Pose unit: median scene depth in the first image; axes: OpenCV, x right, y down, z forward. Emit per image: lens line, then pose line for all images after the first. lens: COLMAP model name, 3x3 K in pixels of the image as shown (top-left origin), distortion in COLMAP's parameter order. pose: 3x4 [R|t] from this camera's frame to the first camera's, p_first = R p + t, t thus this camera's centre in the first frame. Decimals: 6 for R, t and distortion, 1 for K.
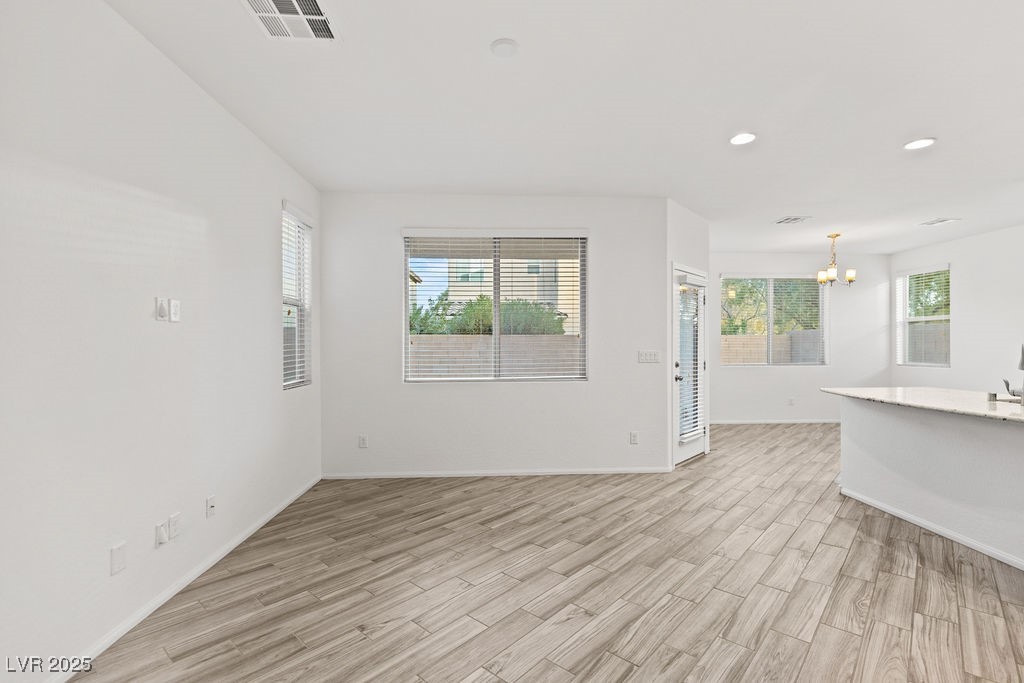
lens RADIAL K [[467.2, 0, 517.8], [0, 467.2, 346.9], [0, 0, 1]] dist [0.002619, -0.000420]
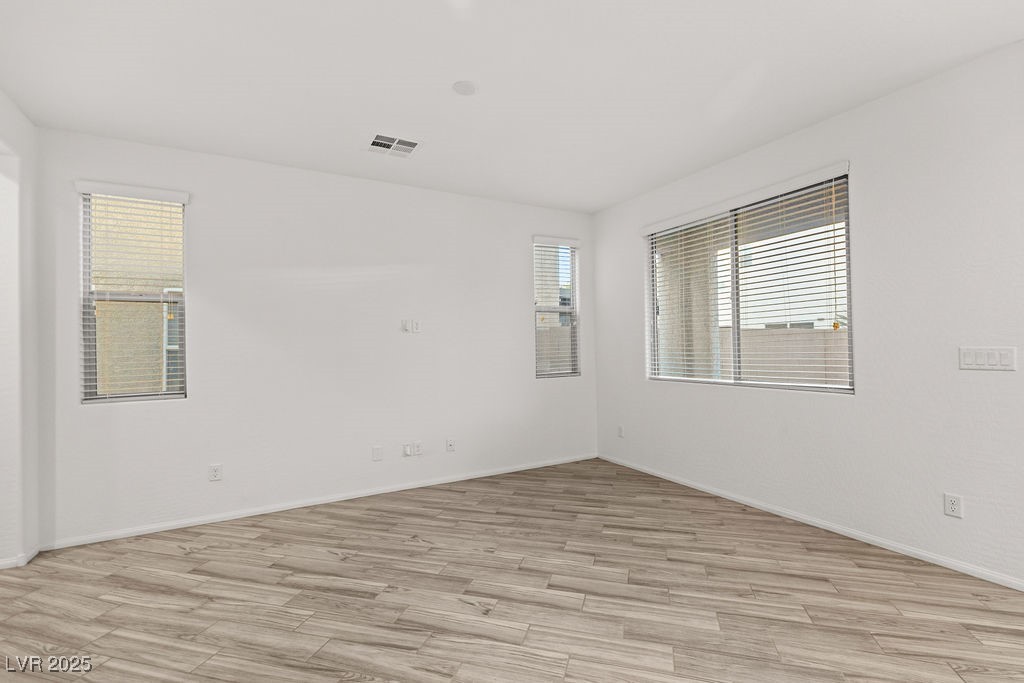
lens RADIAL K [[467.2, 0, 532.3], [0, 467.2, 345.8], [0, 0, 1]] dist [0.002619, -0.000420]
pose [[0.441212, -0.005051, -0.897389, 0.728341], [0.009912, 0.999951, -0.000755, 0.001371], [0.897348, -0.008562, 0.441240, 0.431696]]
